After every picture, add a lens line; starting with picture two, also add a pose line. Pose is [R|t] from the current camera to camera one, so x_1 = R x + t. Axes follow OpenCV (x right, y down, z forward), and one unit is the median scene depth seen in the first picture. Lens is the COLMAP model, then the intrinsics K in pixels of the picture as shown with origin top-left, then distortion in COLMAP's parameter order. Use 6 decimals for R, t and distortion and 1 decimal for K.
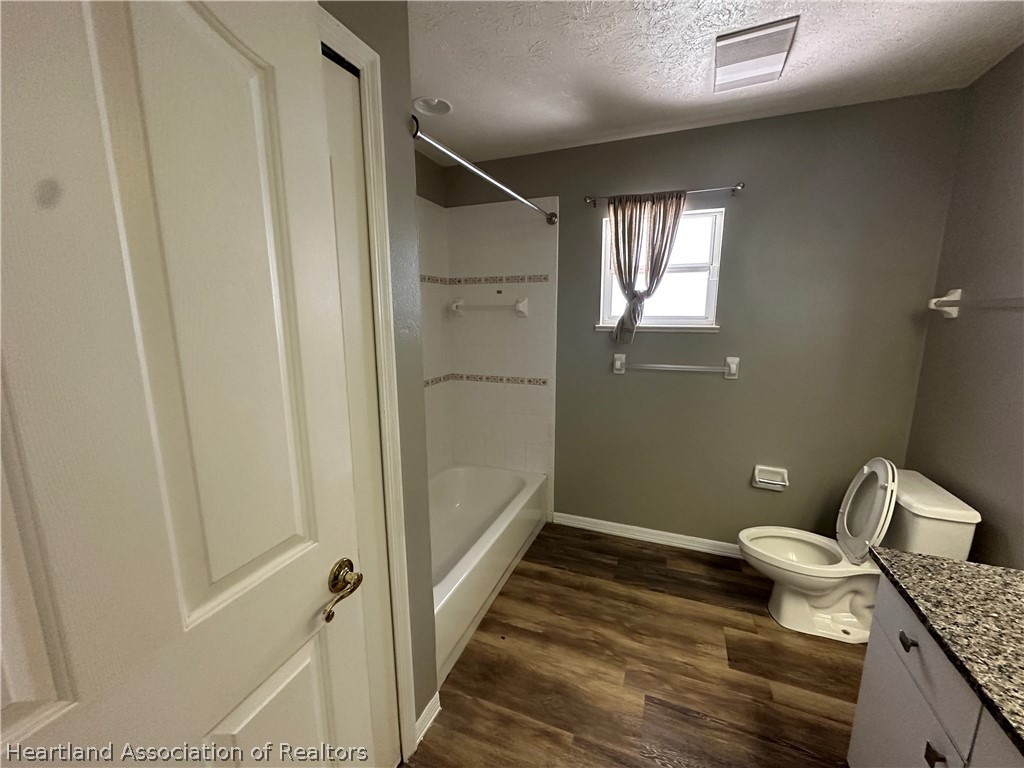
lens RADIAL K [[409.5, 0, 513.4], [0, 409.5, 385.4], [0, 0, 1]] dist [-0.001901, 0.000104]
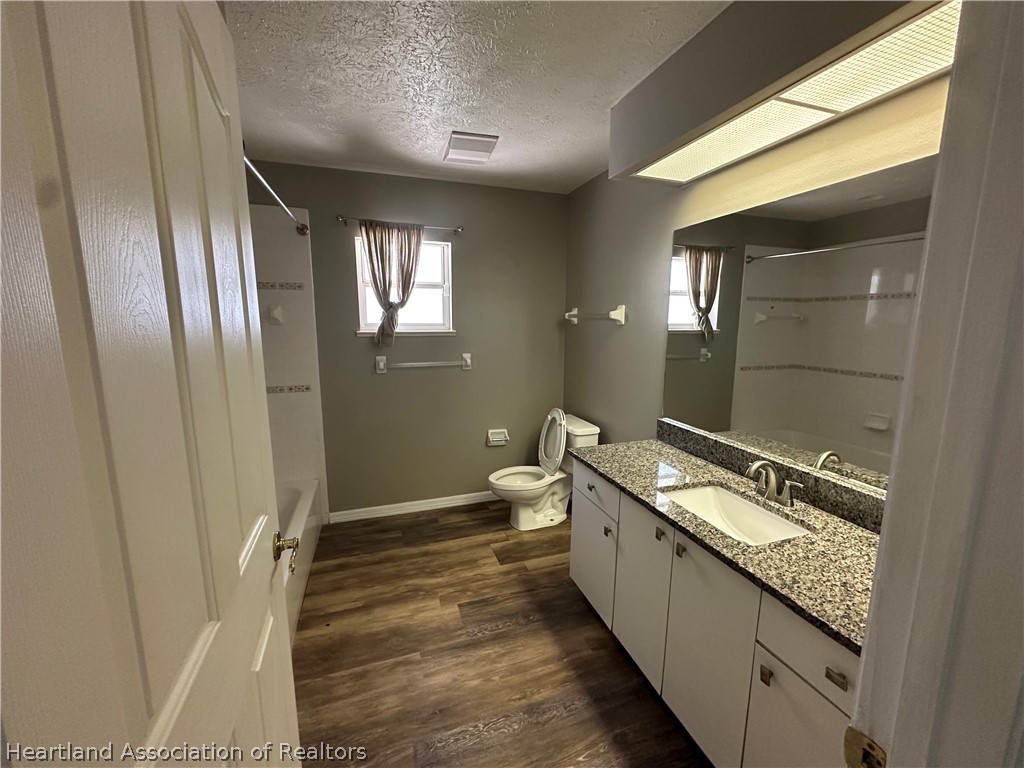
lens RADIAL K [[409.5, 0, 513.4], [0, 409.5, 385.4], [0, 0, 1]] dist [-0.001901, 0.000104]
pose [[0.755863, -0.097847, 0.647377, -0.271643], [0.110827, 0.993622, 0.020780, 0.029249], [-0.645282, 0.056040, 0.761886, -0.145429]]
